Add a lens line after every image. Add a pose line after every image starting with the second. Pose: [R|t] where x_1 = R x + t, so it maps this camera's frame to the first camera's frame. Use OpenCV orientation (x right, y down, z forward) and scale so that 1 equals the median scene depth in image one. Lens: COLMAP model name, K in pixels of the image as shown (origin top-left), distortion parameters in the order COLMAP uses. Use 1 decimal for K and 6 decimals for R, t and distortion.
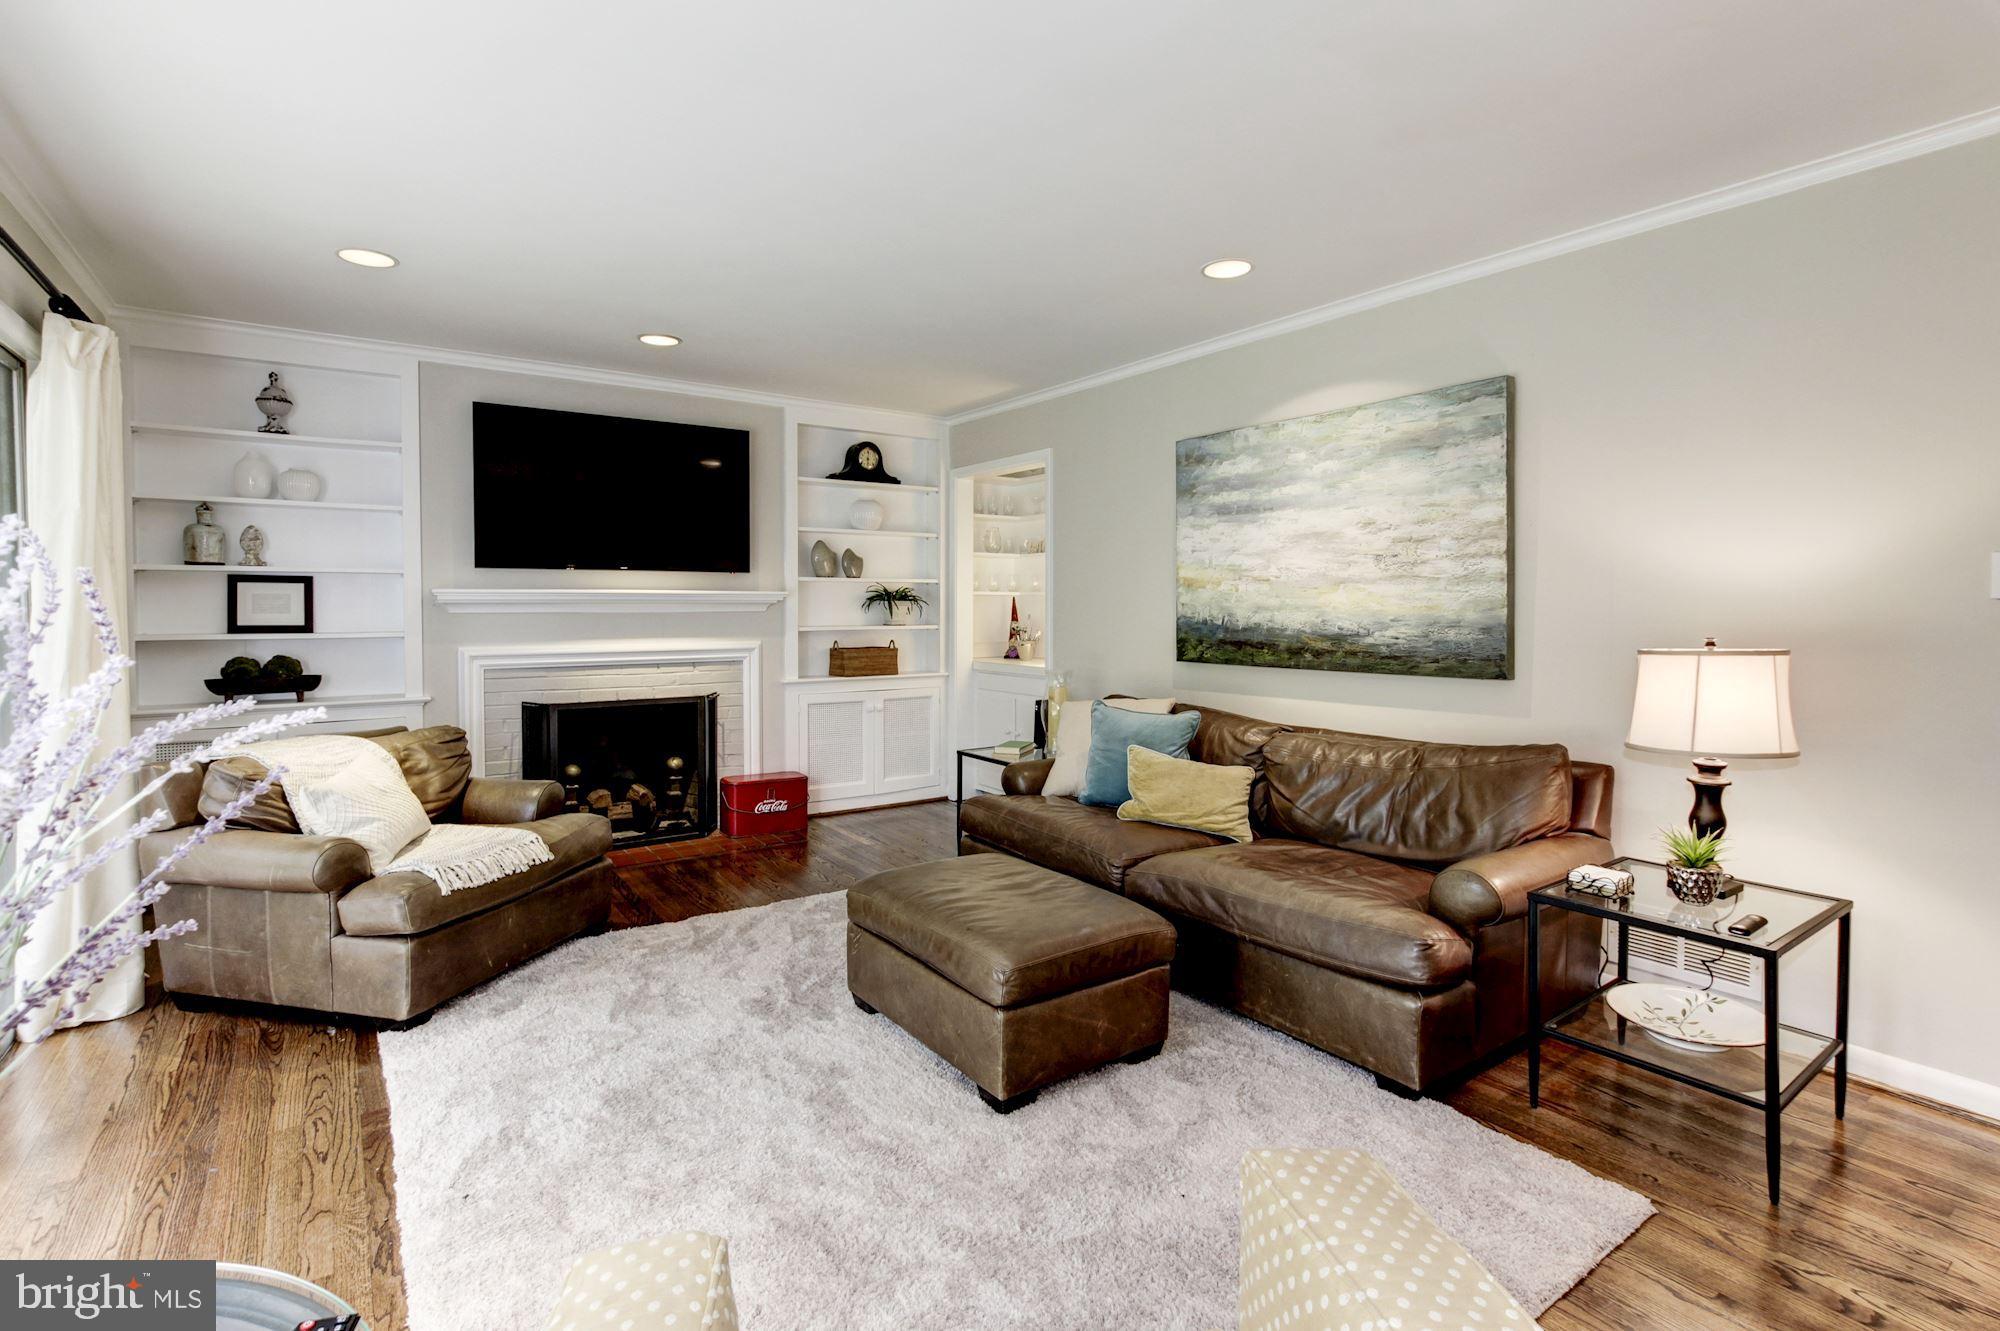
lens RADIAL K [[961.3, 0, 999.2], [0, 961.3, 621.5], [0, 0, 1]] dist [-0.002276, -0.000346]
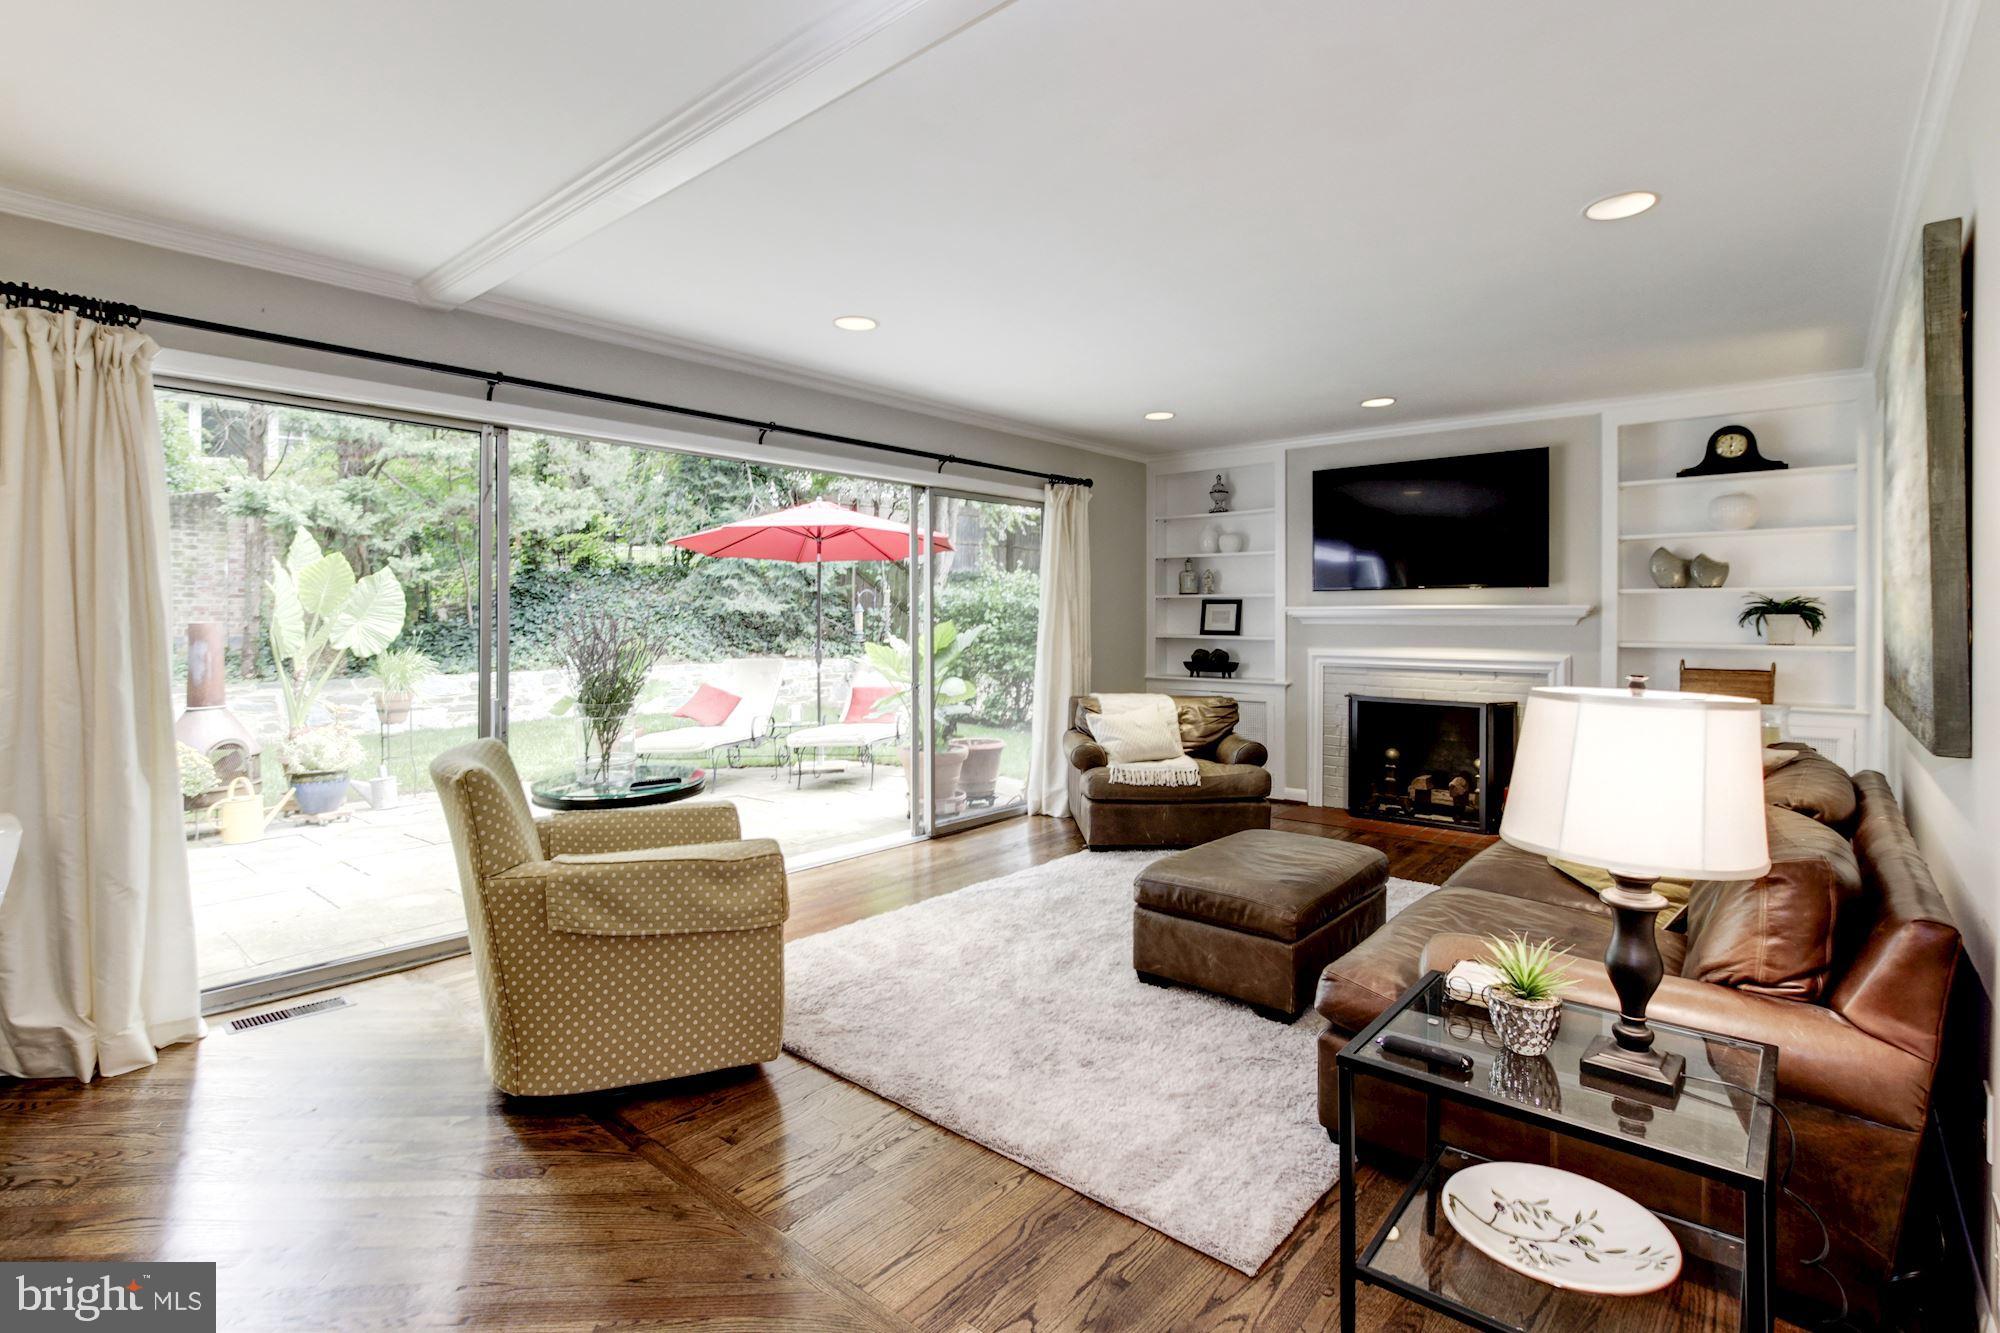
lens RADIAL K [[950.3, 0, 1001.5], [0, 950.3, 617.6], [0, 0, 1]] dist [-0.001886, -0.000257]
pose [[0.249084, 0.002970, -0.968477, 0.597409], [-0.016931, 0.999856, -0.001288, -0.008166], [0.968334, 0.016718, 0.249098, 0.206443]]
